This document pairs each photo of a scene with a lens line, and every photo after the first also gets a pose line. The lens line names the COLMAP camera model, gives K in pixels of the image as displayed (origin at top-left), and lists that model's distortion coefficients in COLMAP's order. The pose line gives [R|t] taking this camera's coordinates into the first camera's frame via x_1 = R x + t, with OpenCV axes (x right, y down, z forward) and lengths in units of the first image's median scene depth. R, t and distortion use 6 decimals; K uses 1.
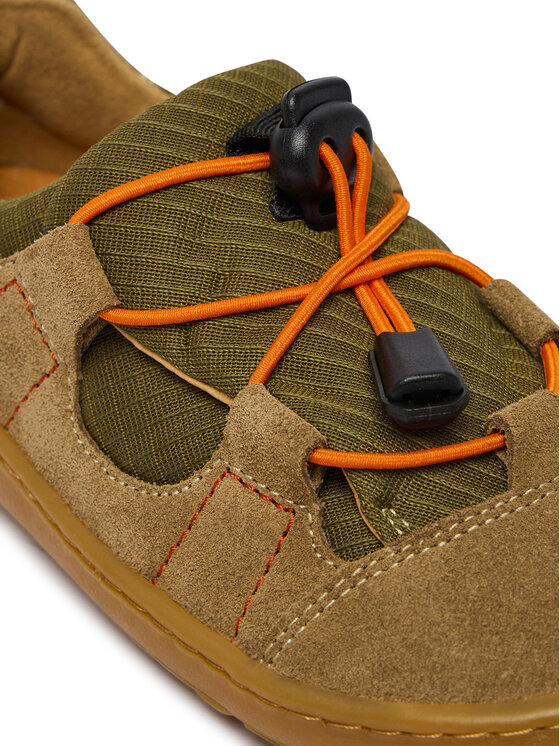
lens RADIAL K [[2157.7, 0, 279.8], [0, 2157.7, 372.9], [0, 0, 1]] dist [-0.070692, 0.000000]
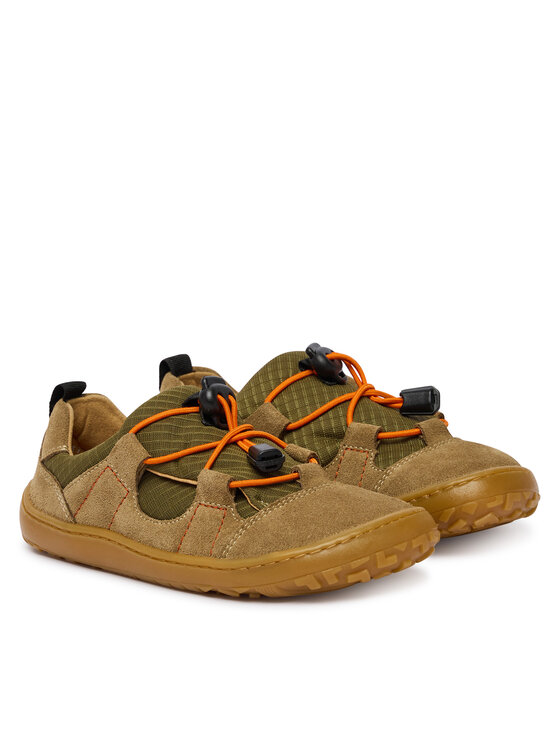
lens RADIAL K [[2191.8, 0, 280.1], [0, 2191.8, 373.0], [0, 0, 1]] dist [-0.193791, 0.000000]
pose [[0.988479, -0.119002, 0.093525, -0.158511], [0.146682, 0.905552, -0.398071, 0.984651], [-0.037321, 0.407203, 0.912575, -1.539933]]
